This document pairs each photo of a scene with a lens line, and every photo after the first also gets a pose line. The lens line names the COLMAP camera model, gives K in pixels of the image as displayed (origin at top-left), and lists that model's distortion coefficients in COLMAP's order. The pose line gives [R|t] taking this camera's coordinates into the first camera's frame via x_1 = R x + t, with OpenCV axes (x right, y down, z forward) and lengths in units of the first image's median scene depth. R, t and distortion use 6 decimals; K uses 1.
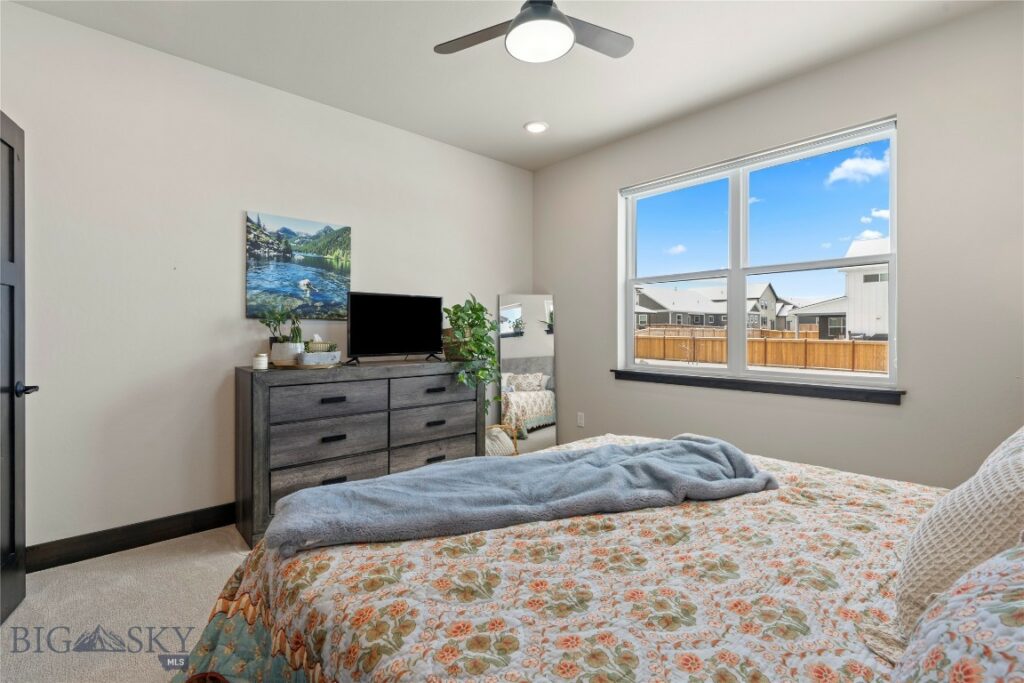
lens RADIAL K [[462.3, 0, 513.8], [0, 462.3, 334.1], [0, 0, 1]] dist [-0.007872, 0.000038]
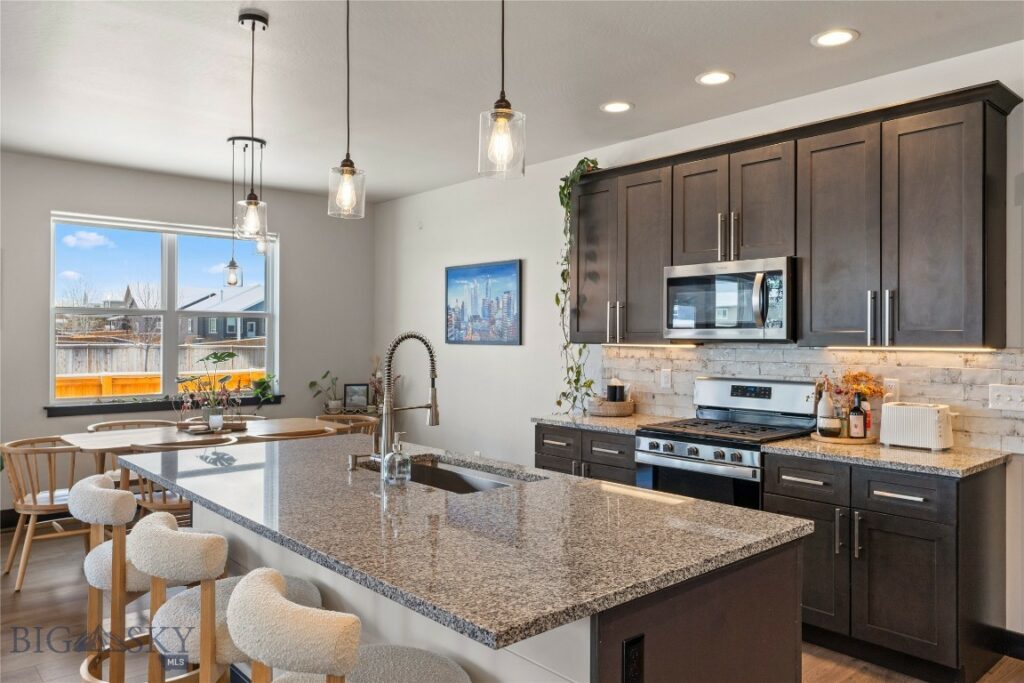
lens RADIAL K [[737.6, 0, 514.7], [0, 737.6, 340.2], [0, 0, 1]] dist [0.002786, -0.002071]
pose [[0.025398, -0.009969, 0.999628, -1.227394], [-0.003673, 0.999943, 0.010065, -0.073884], [-0.999671, -0.003927, 0.025360, 0.038377]]
